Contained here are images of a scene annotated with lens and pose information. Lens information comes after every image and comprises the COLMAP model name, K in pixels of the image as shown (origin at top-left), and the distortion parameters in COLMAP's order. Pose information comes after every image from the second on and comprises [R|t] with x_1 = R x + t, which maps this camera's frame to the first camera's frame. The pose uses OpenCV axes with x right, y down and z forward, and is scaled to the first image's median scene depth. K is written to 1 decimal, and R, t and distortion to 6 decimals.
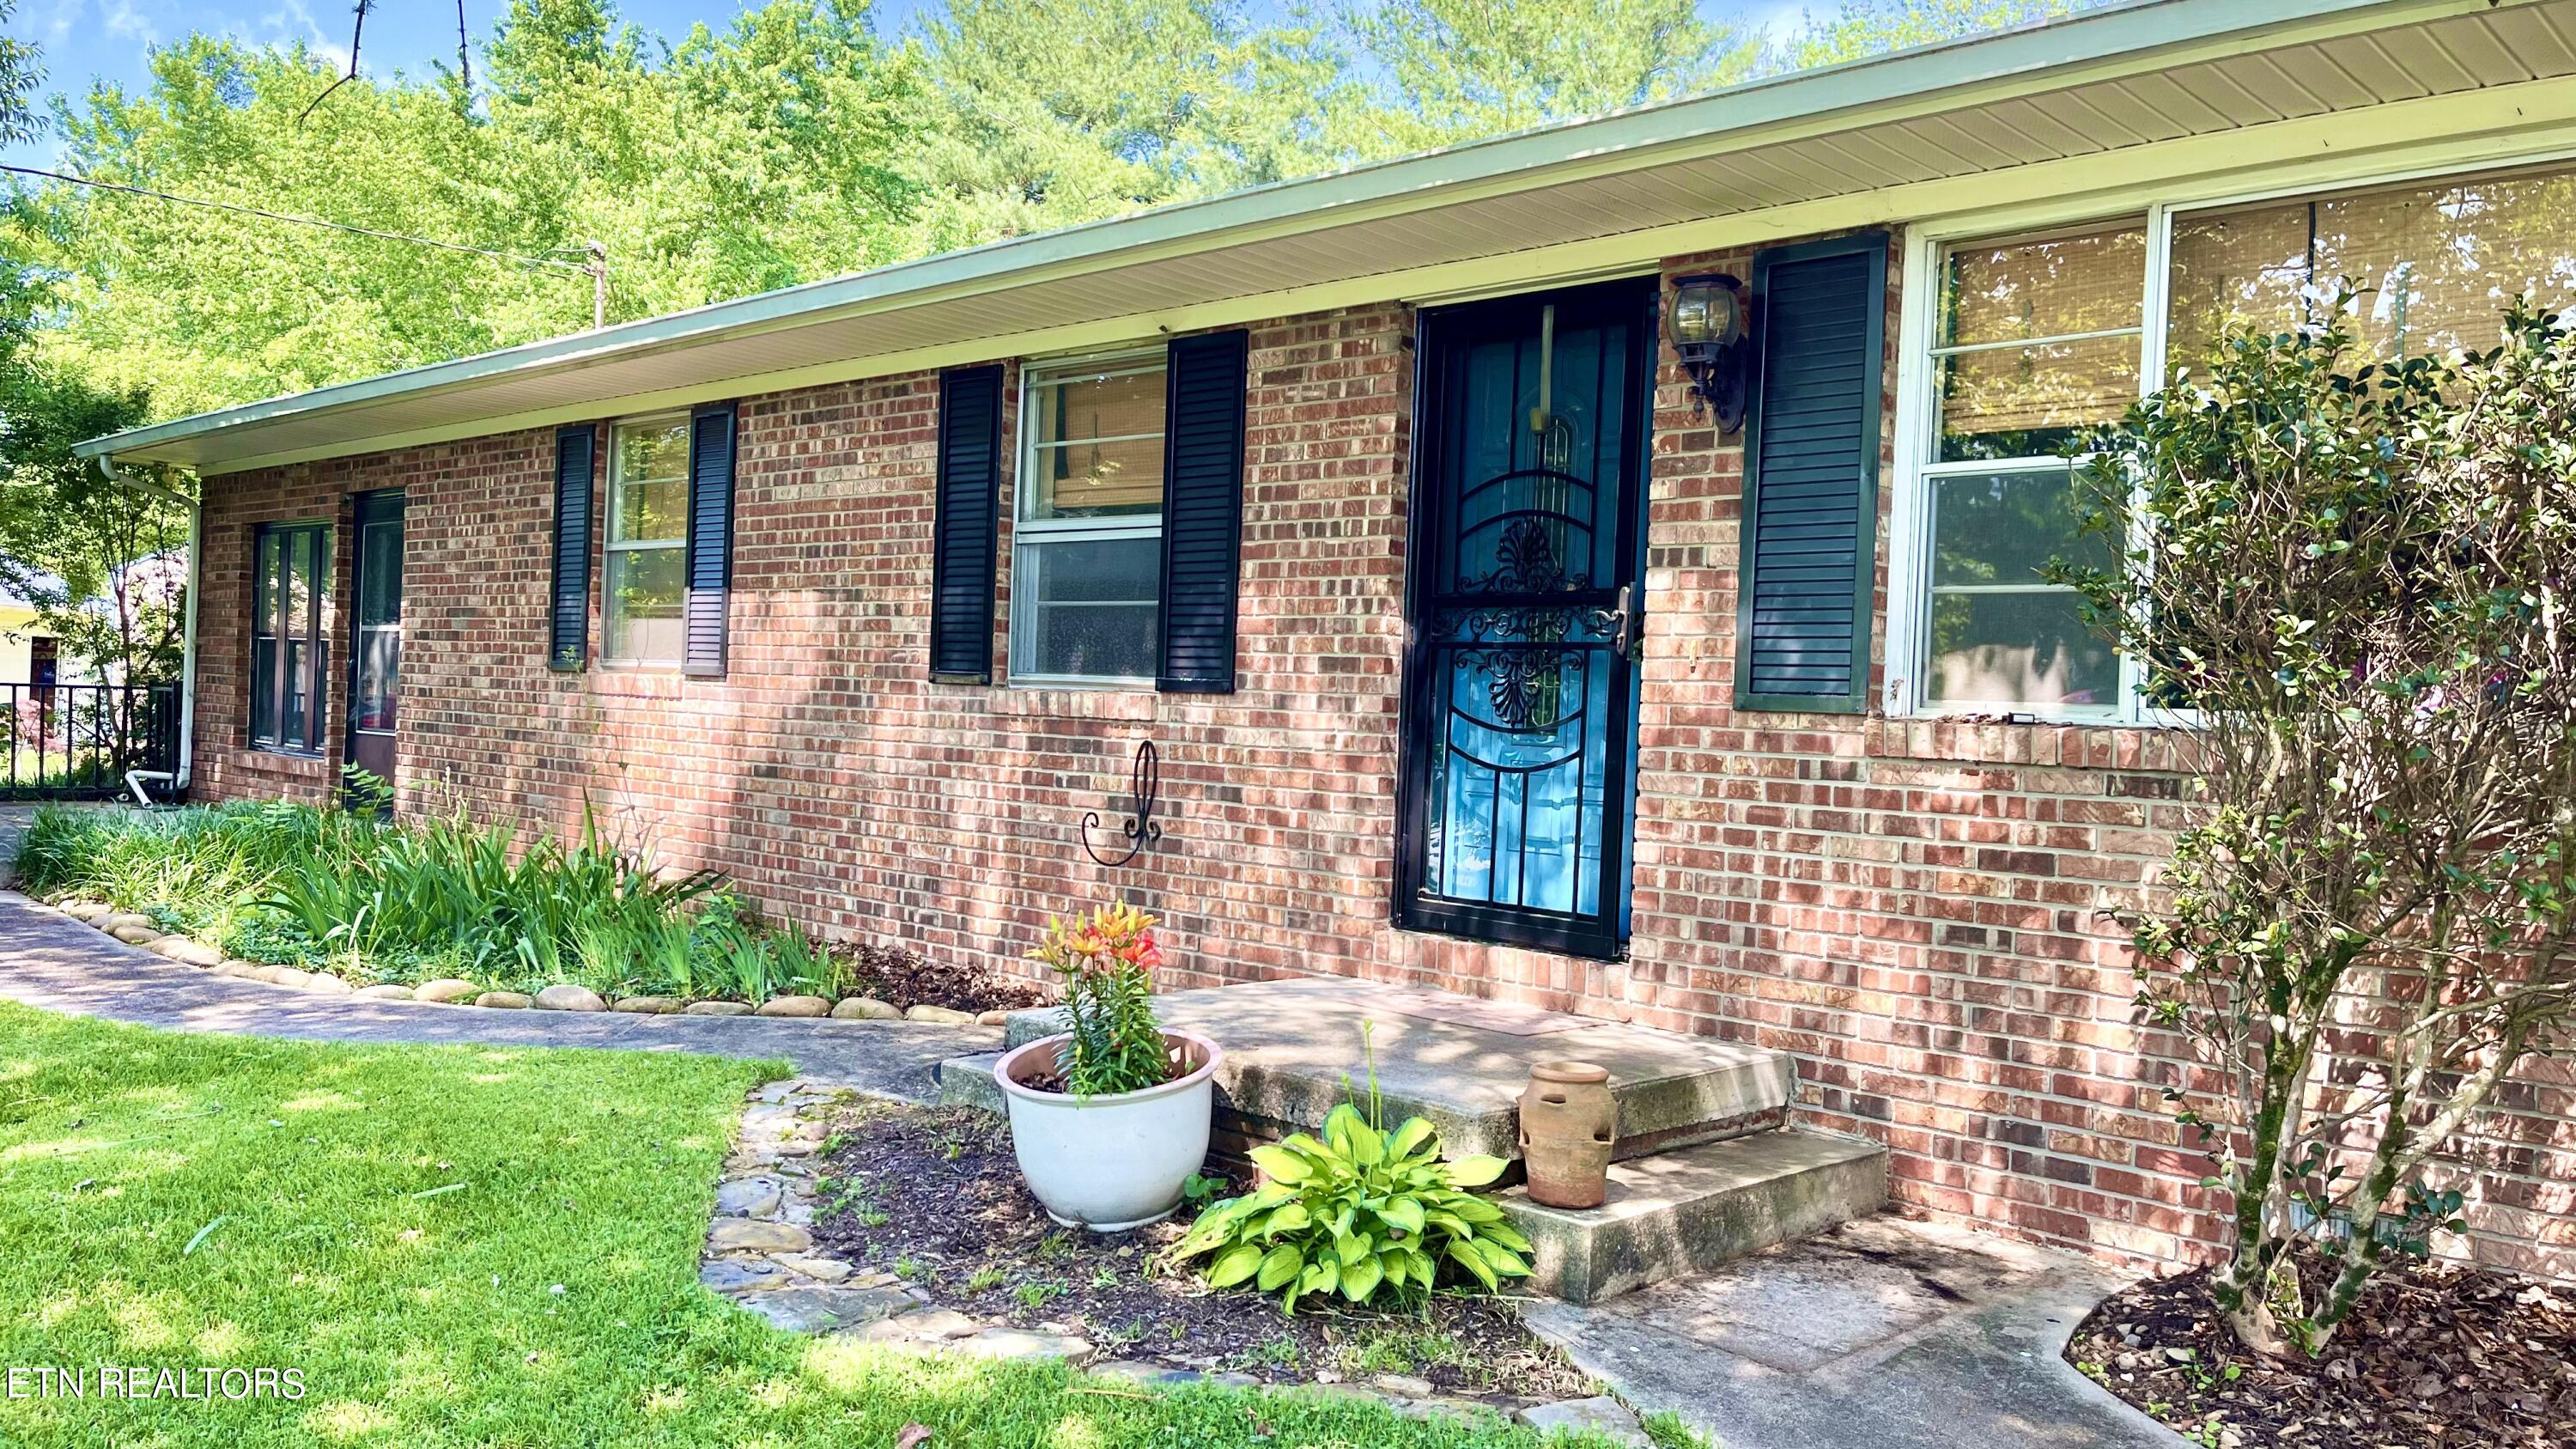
lens RADIAL K [[1932.3, 0, 1278.4], [0, 1932.3, 727.6], [0, 0, 1]] dist [-0.002791, -0.000188]
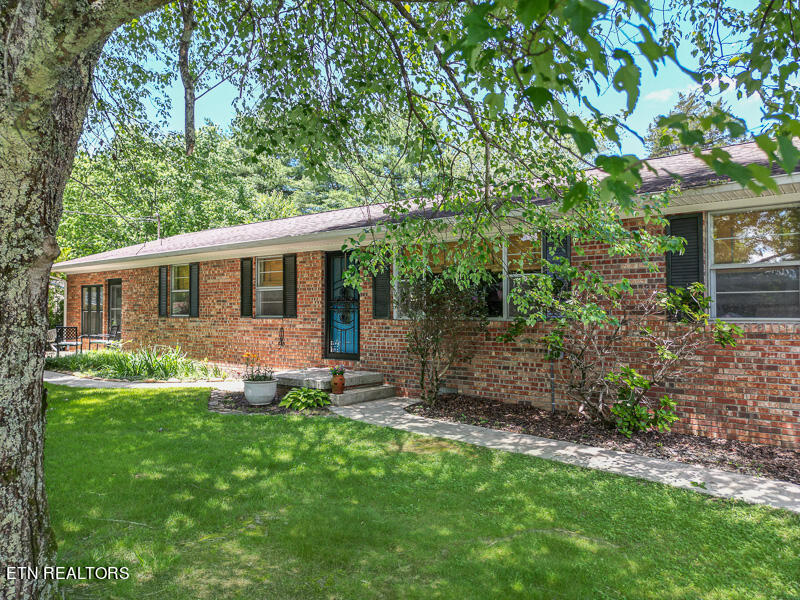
lens RADIAL K [[563.5, 0, 394.4], [0, 563.5, 297.1], [0, 0, 1]] dist [-0.001878, -0.006591]
pose [[0.994899, -0.041817, 0.091802, 0.108791], [0.044778, 0.998533, -0.030443, -0.016190], [-0.090395, 0.034398, 0.995312, -0.632968]]
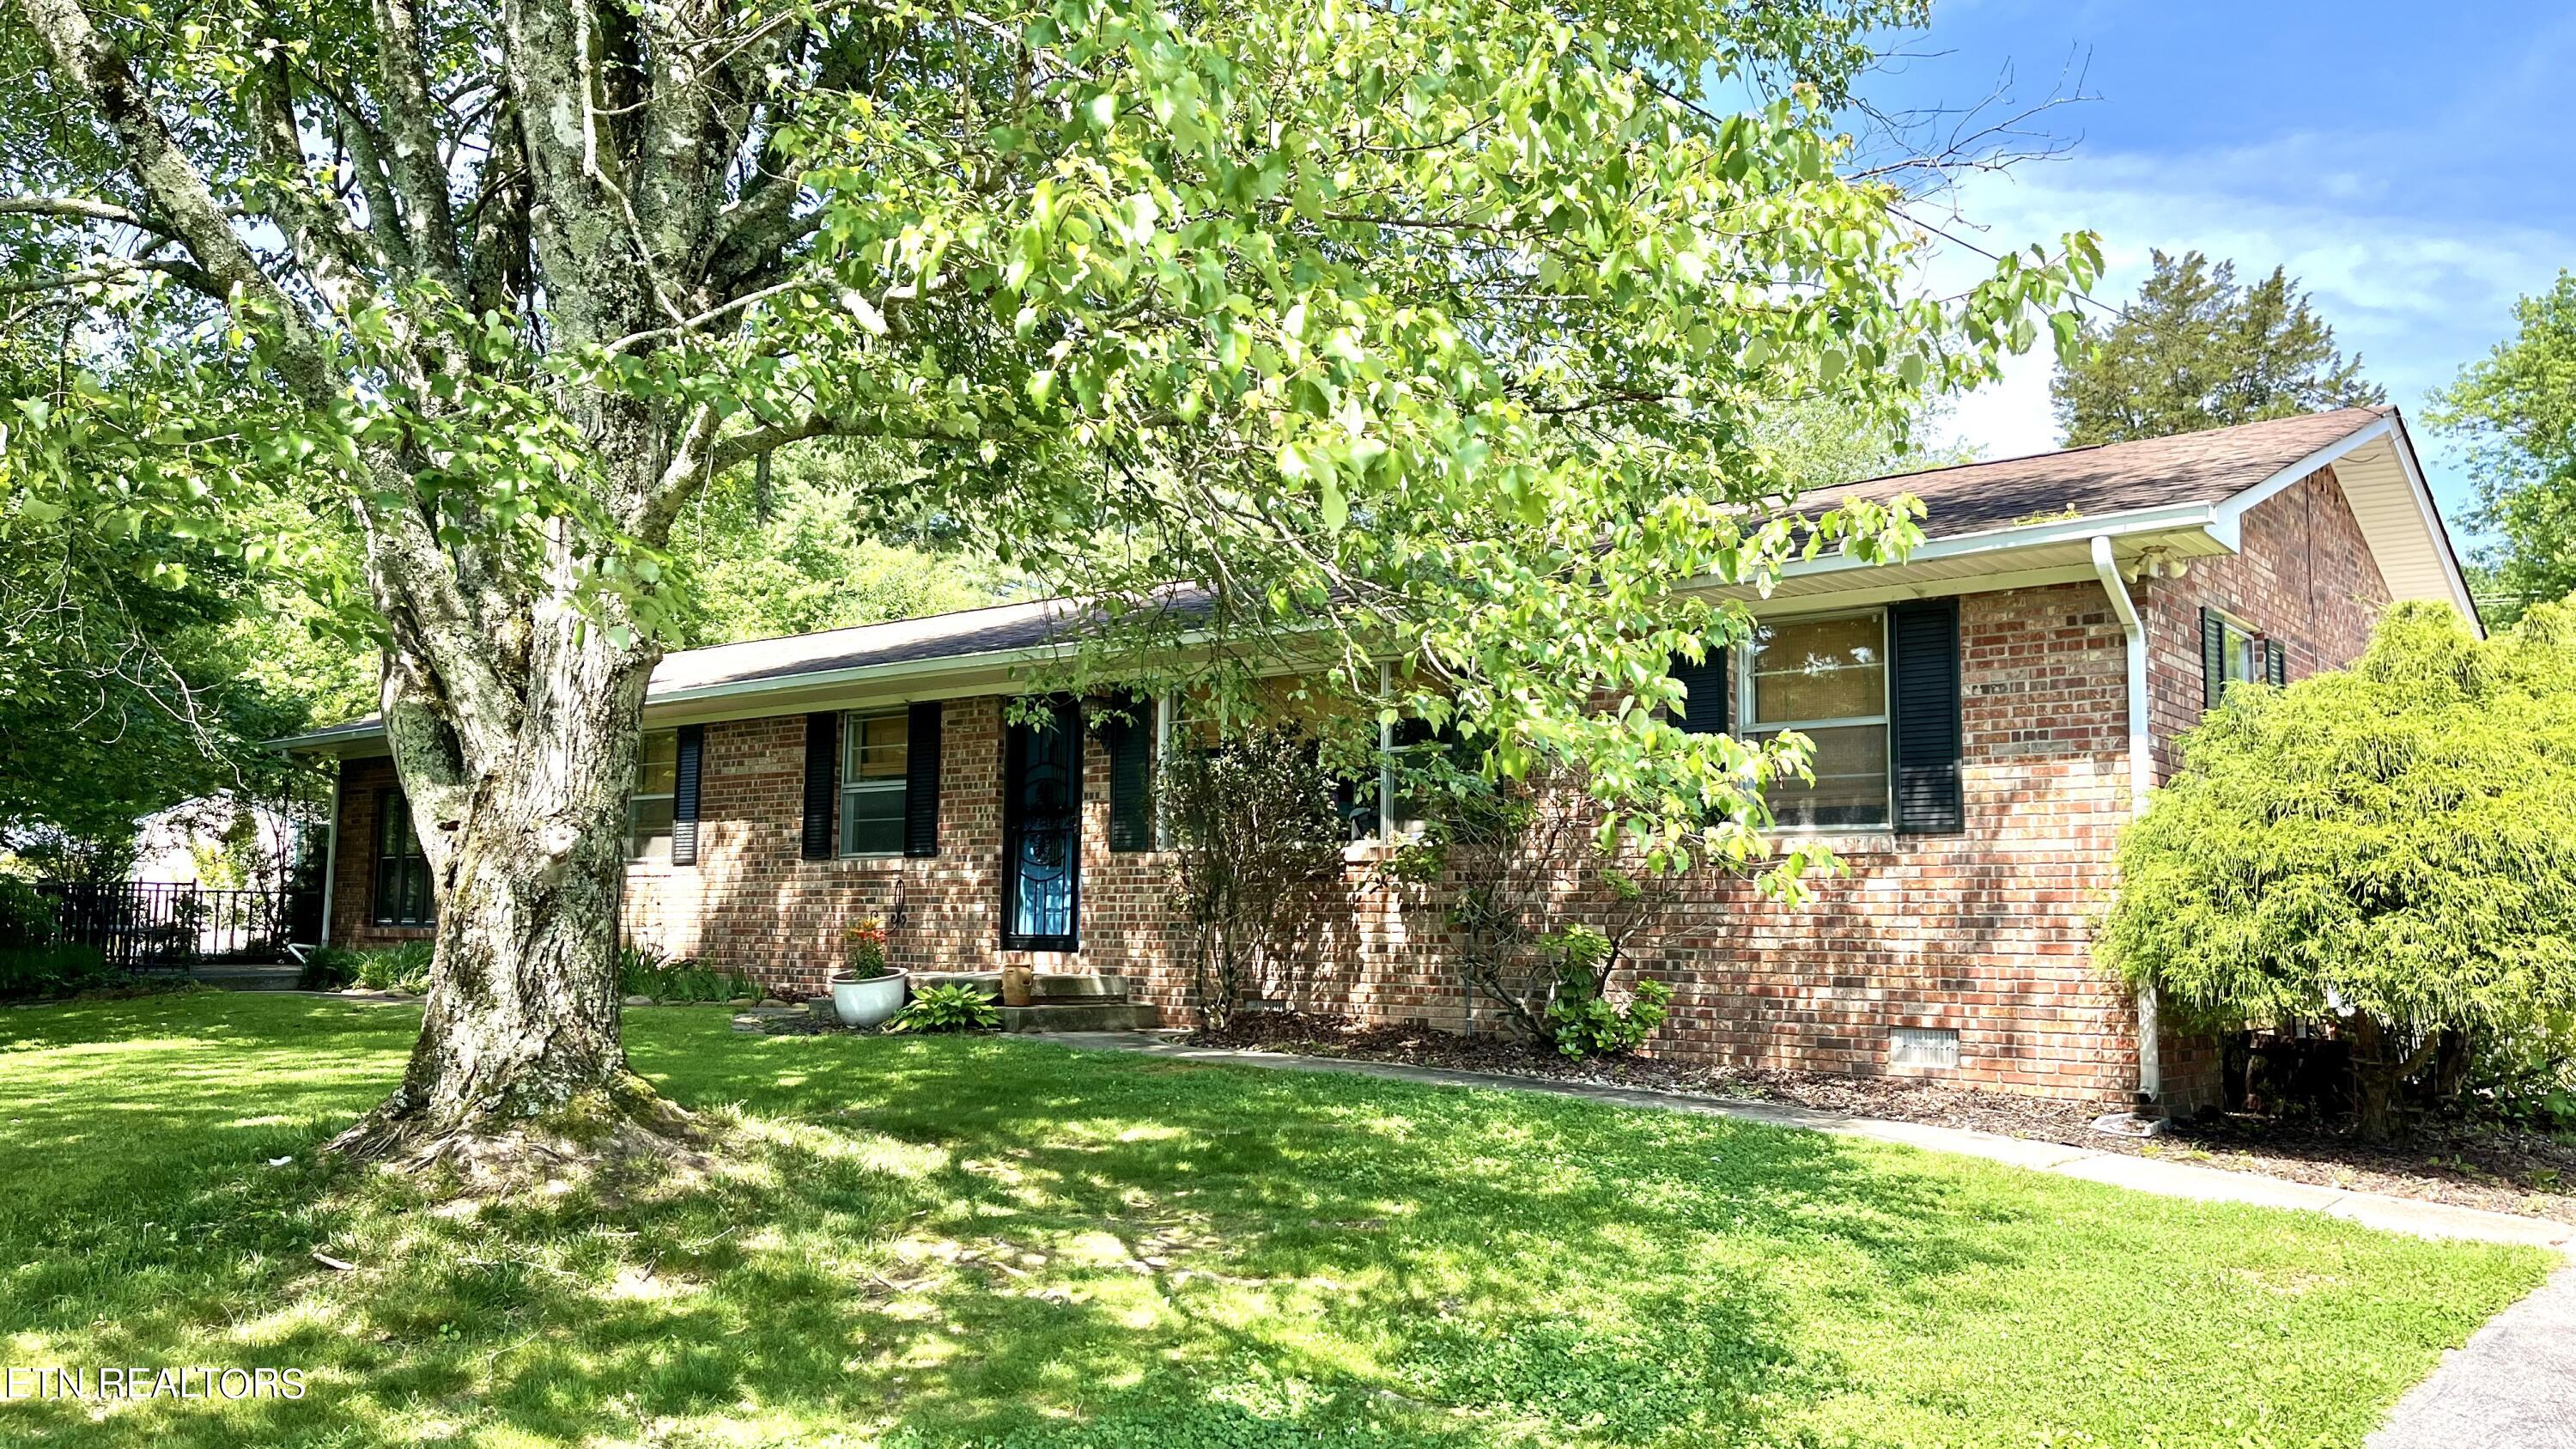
lens RADIAL K [[1932.3, 0, 1309.3], [0, 1932.3, 718.1], [0, 0, 1]] dist [-0.002791, -0.000188]
pose [[0.995830, -0.020338, 0.088934, 0.214664], [0.030795, 0.992556, -0.117835, 0.101849], [-0.085875, 0.120082, 0.989043, -1.326496]]
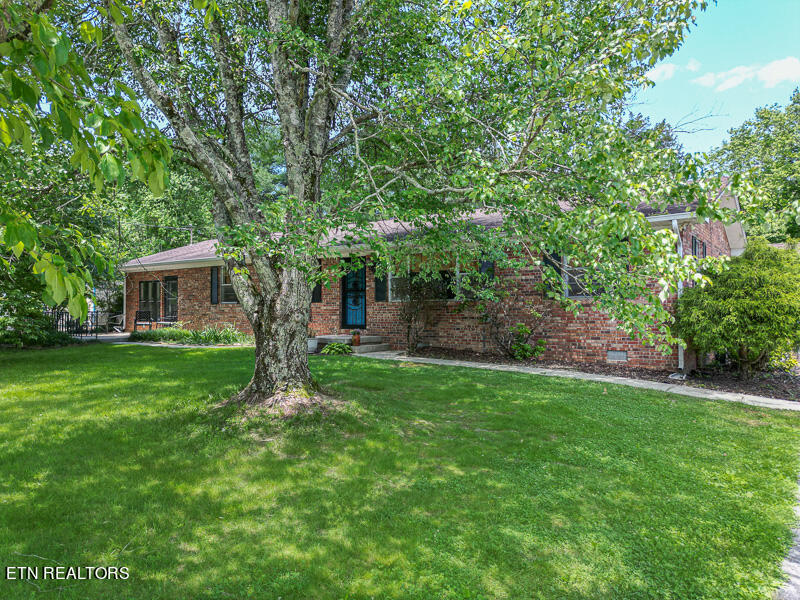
lens RADIAL K [[563.5, 0, 399.5], [0, 563.5, 307.2], [0, 0, 1]] dist [-0.001878, -0.006591]
pose [[0.988574, -0.045552, 0.143687, -0.038352], [0.047119, 0.998861, -0.007521, 0.034583], [-0.143181, 0.014205, 0.989595, -1.391253]]
